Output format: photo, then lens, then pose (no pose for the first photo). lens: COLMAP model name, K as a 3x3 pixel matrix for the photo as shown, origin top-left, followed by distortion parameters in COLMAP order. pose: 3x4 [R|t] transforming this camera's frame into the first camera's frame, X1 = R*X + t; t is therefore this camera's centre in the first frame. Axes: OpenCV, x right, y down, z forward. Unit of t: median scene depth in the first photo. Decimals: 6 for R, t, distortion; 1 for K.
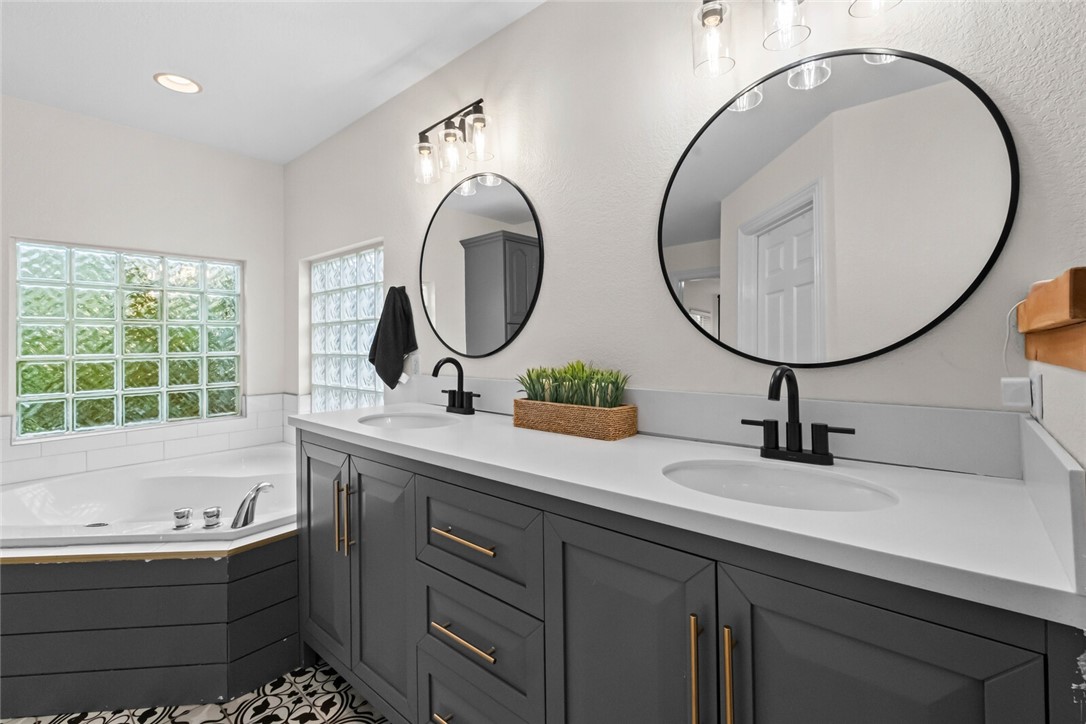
lens RADIAL K [[473.5, 0, 542.5], [0, 473.5, 342.3], [0, 0, 1]] dist [-0.002440, -0.000568]
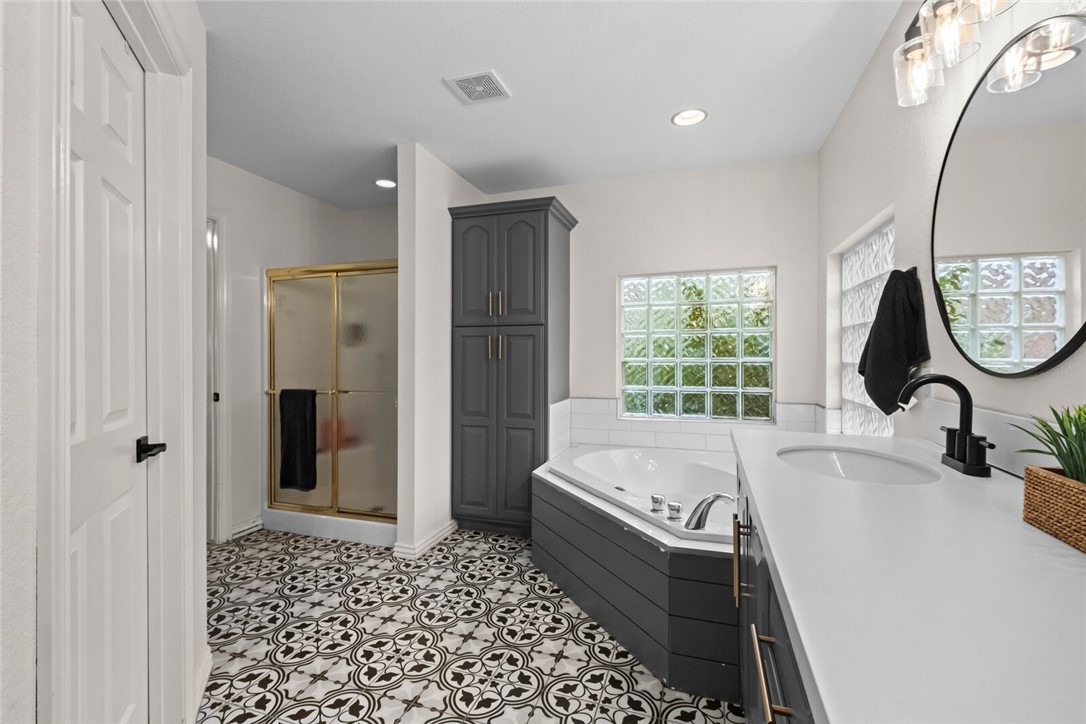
lens RADIAL K [[473.5, 0, 543.6], [0, 473.5, 355.9], [0, 0, 1]] dist [-0.002440, -0.000568]
pose [[0.375091, 0.013960, -0.926883, 0.142791], [0.000711, 0.999882, 0.015347, -0.000209], [0.926988, -0.006416, 0.375036, 0.245779]]
